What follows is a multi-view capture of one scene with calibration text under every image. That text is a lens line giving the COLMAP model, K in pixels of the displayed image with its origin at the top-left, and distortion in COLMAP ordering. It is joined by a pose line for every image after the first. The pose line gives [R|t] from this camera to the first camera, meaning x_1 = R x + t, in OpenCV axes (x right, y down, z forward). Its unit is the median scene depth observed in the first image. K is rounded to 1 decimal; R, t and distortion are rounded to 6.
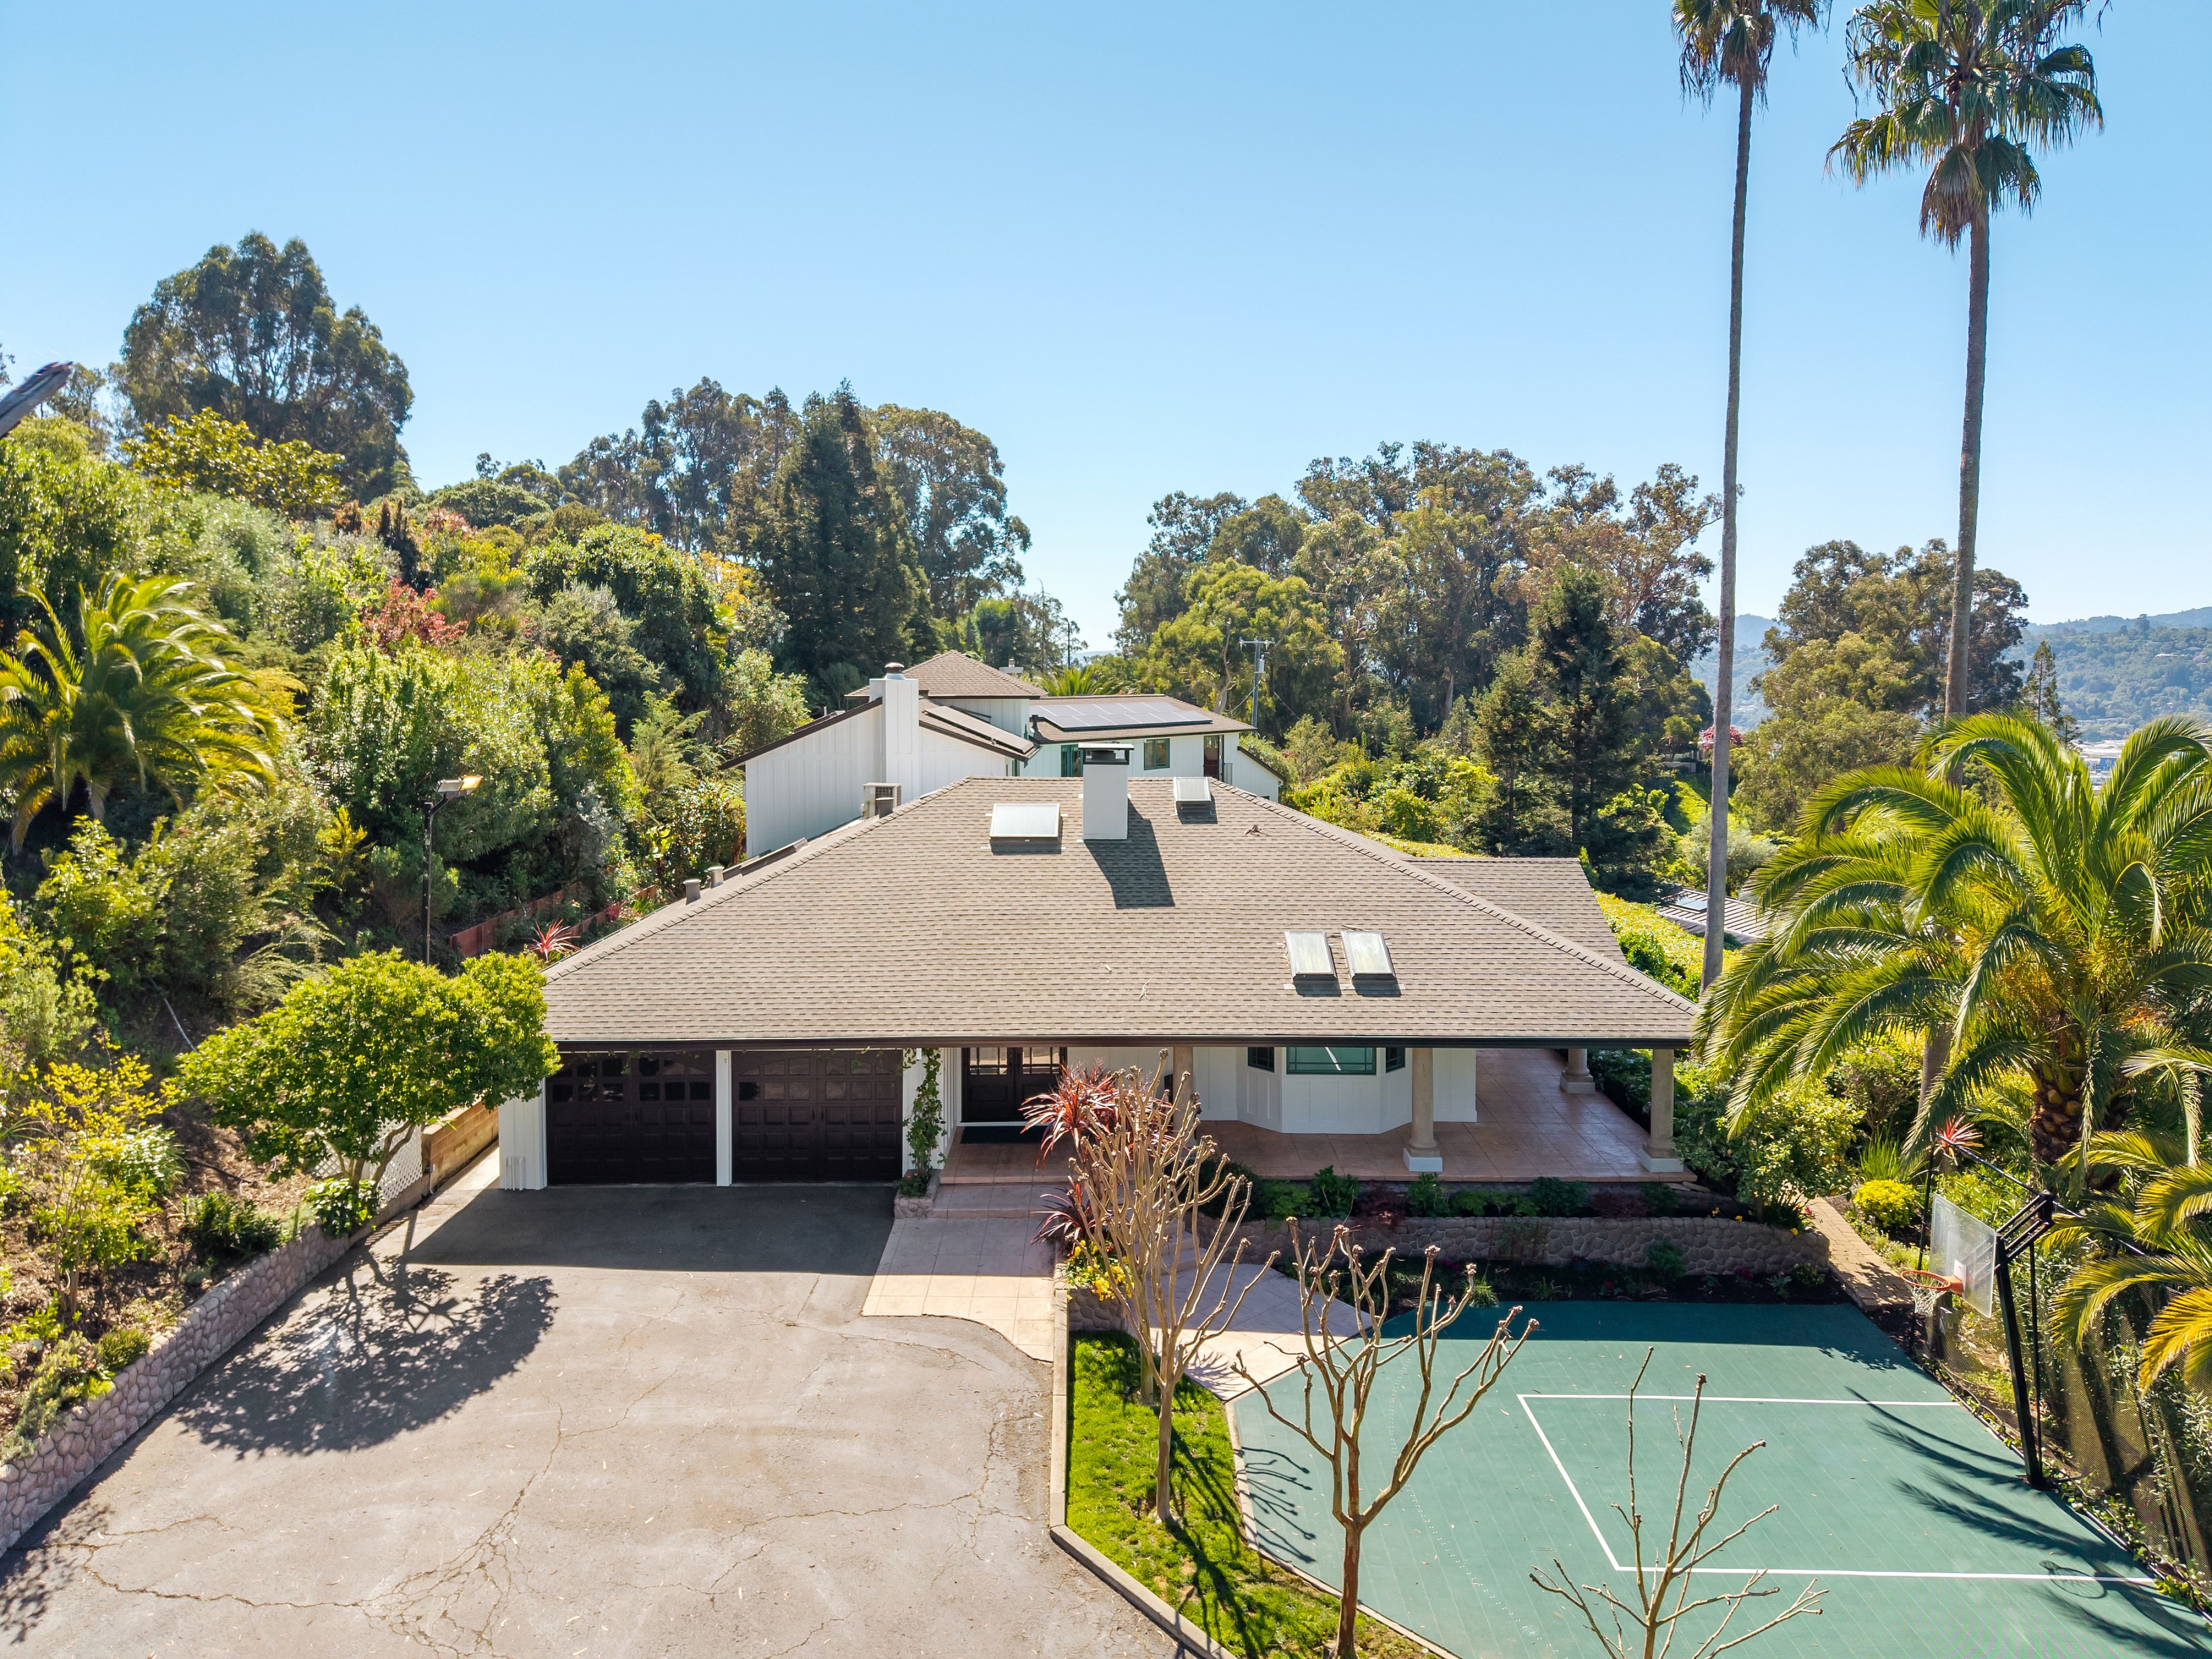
lens RADIAL K [[1578.7, 0, 1106.0], [0, 1578.7, 829.5], [0, 0, 1]] dist [0.017845, -0.005466]
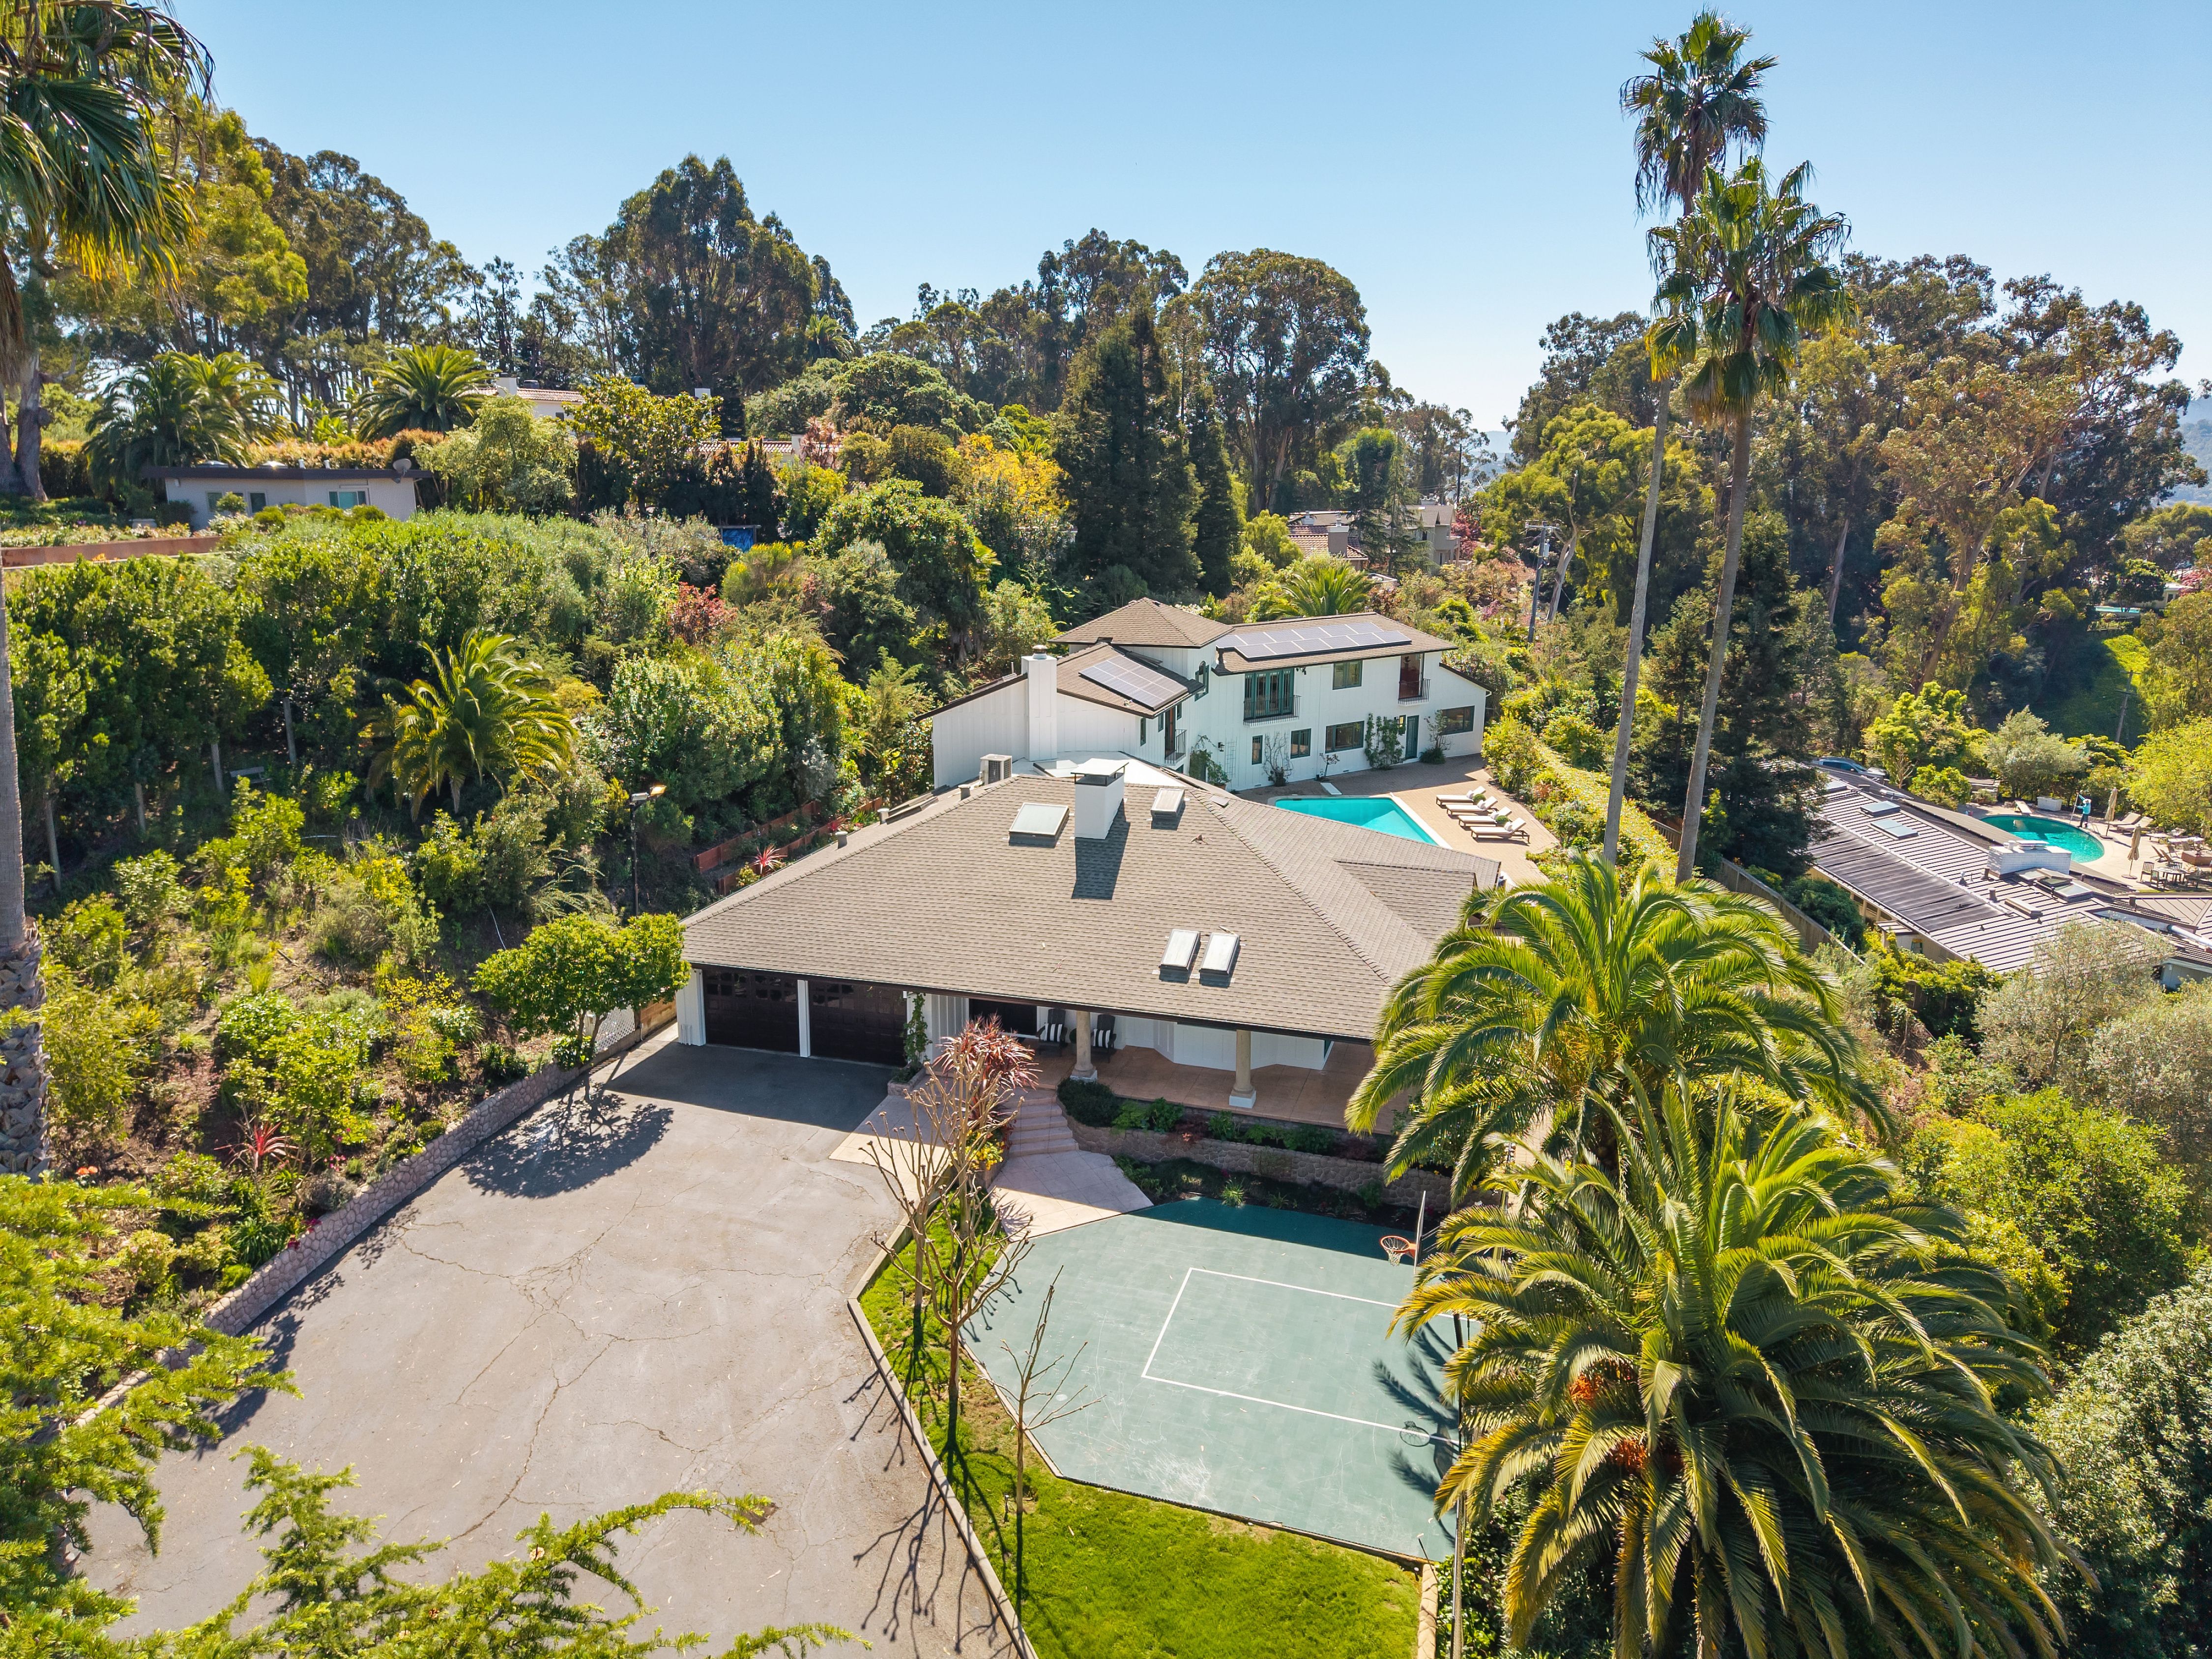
lens RADIAL K [[1540.9, 0, 1076.2], [0, 1540.9, 902.1], [0, 0, 1]] dist [0.086870, -0.128286]
pose [[0.950035, 0.092045, -0.298263, 0.396895], [-0.033150, 0.979882, 0.196804, -0.205256], [0.310377, -0.177083, 0.933974, -0.280991]]
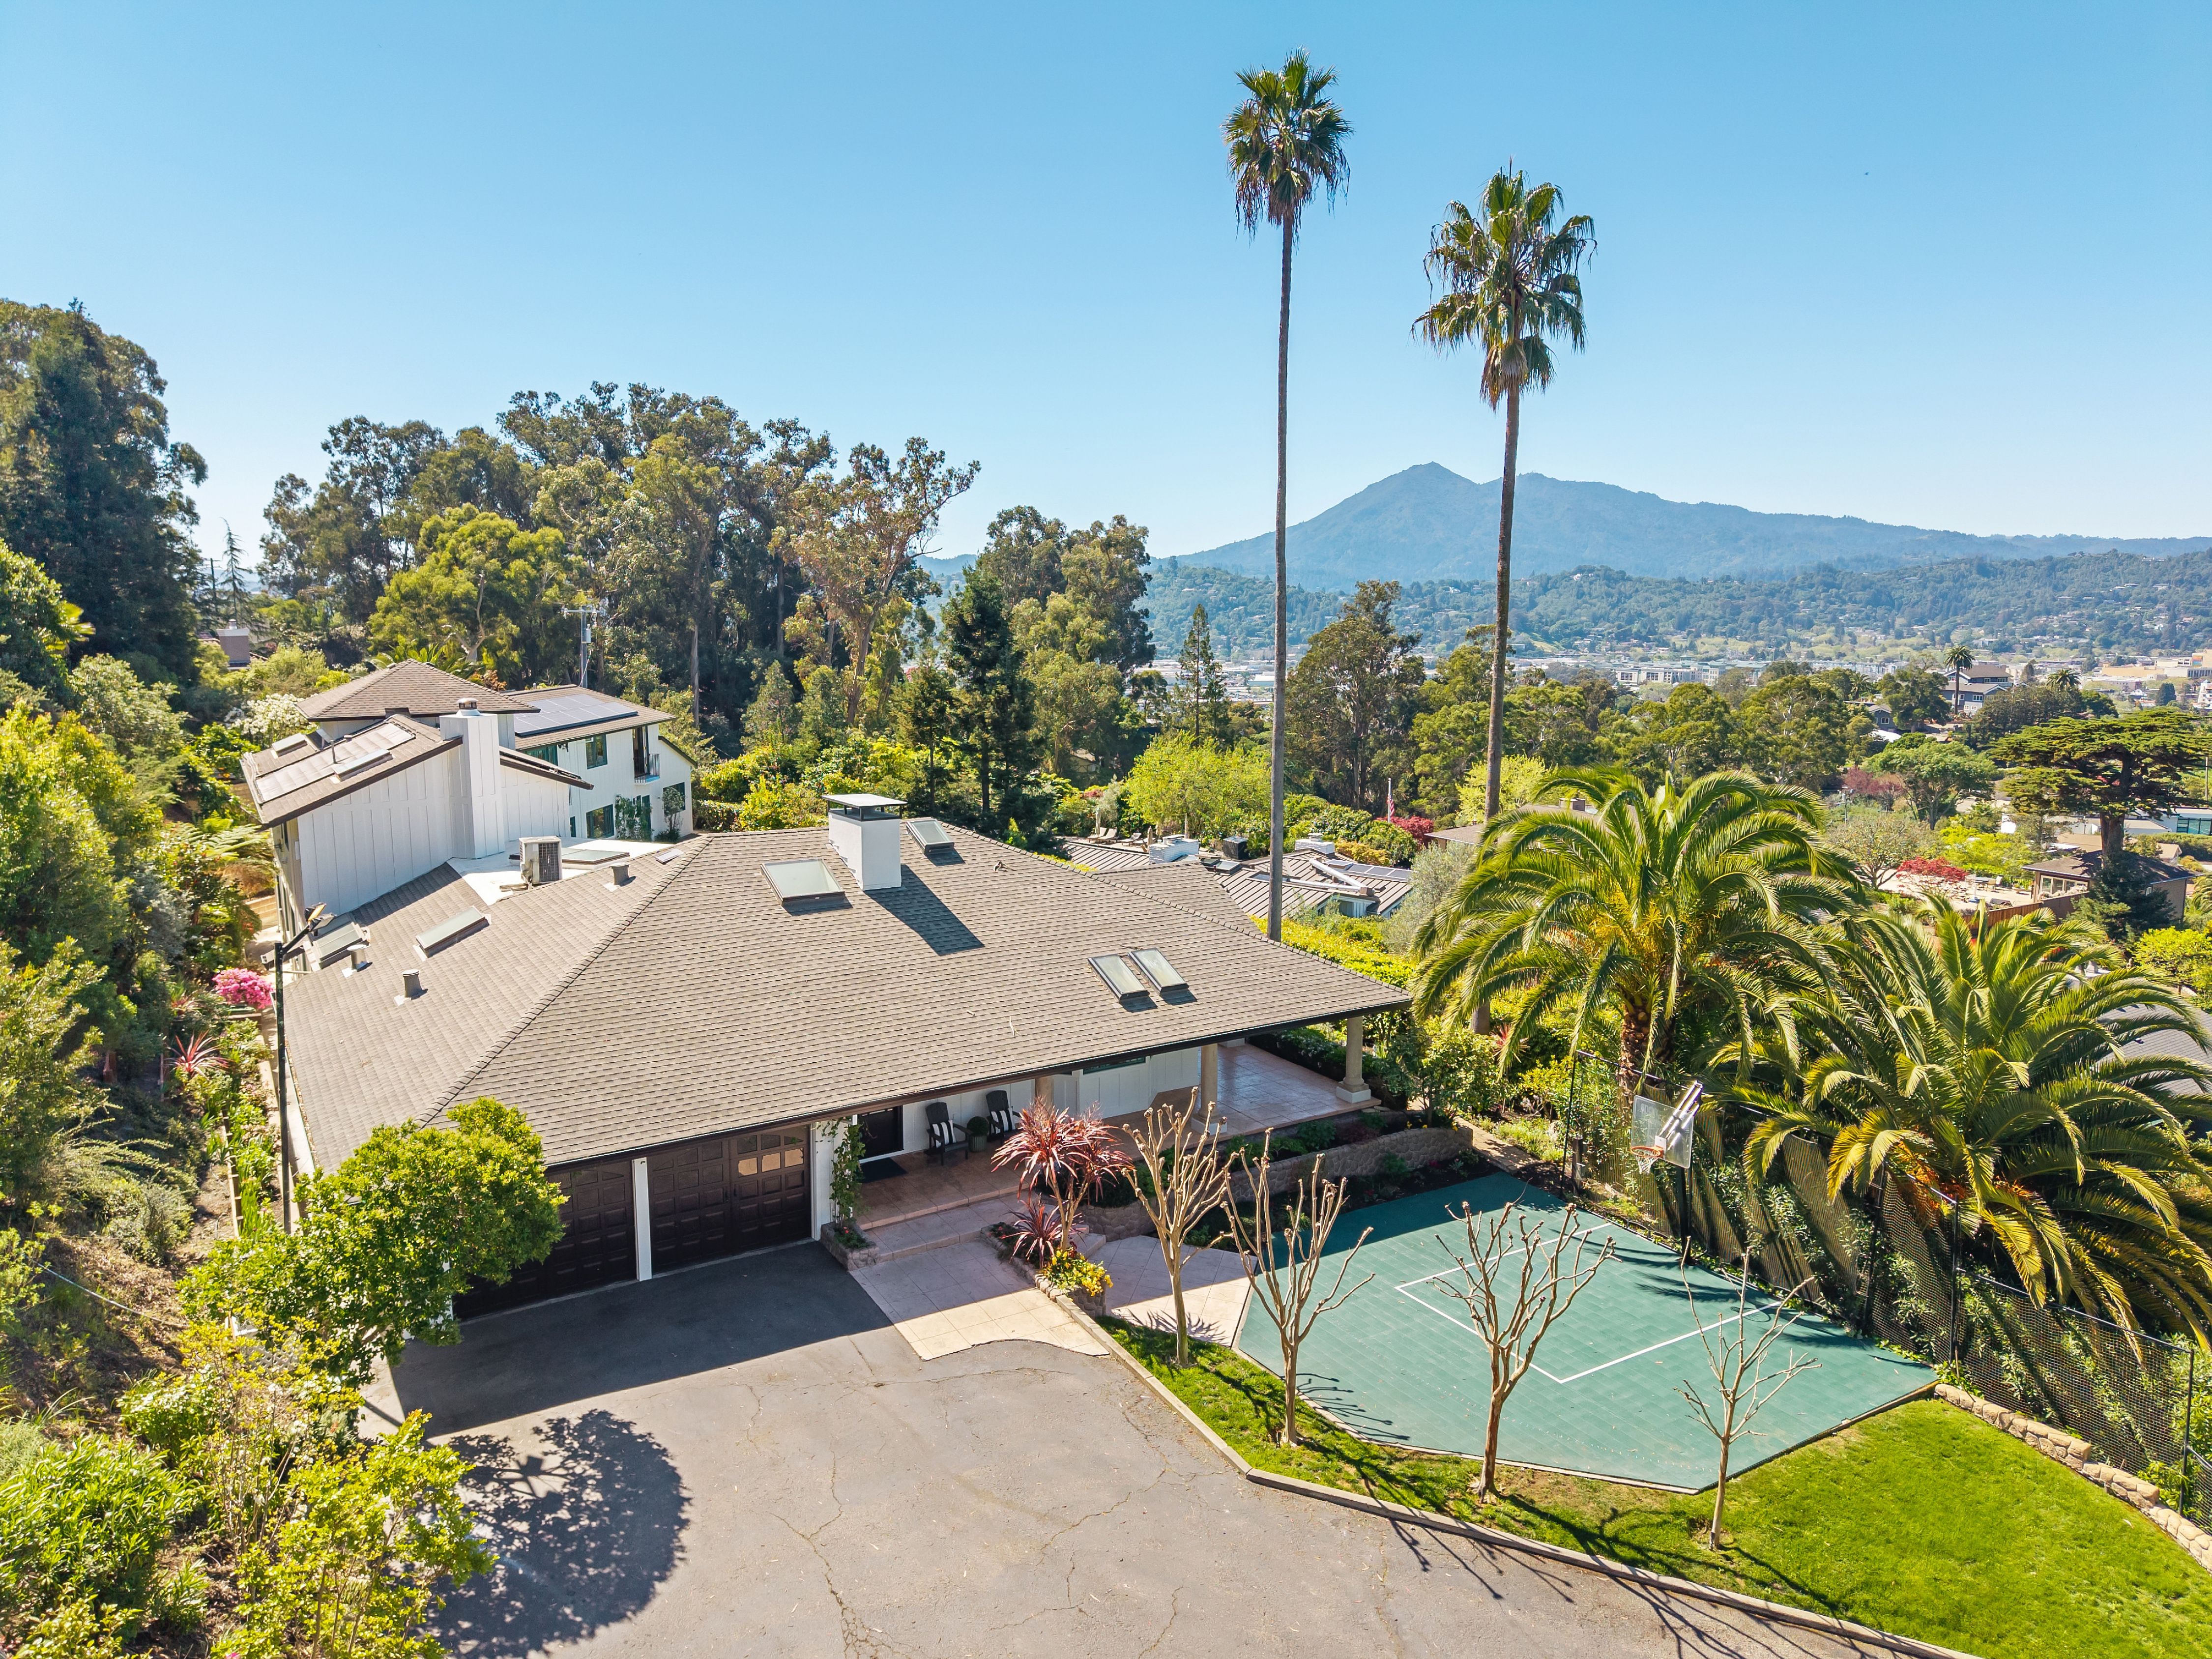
lens RADIAL K [[1531.7, 0, 1165.7], [0, 1531.7, 882.0], [0, 0, 1]] dist [0.058343, -0.074865]
pose [[0.833217, -0.096317, 0.544493, -0.412694], [0.049151, 0.993715, 0.100568, -0.094286], [-0.550757, -0.057033, 0.832715, 0.010966]]
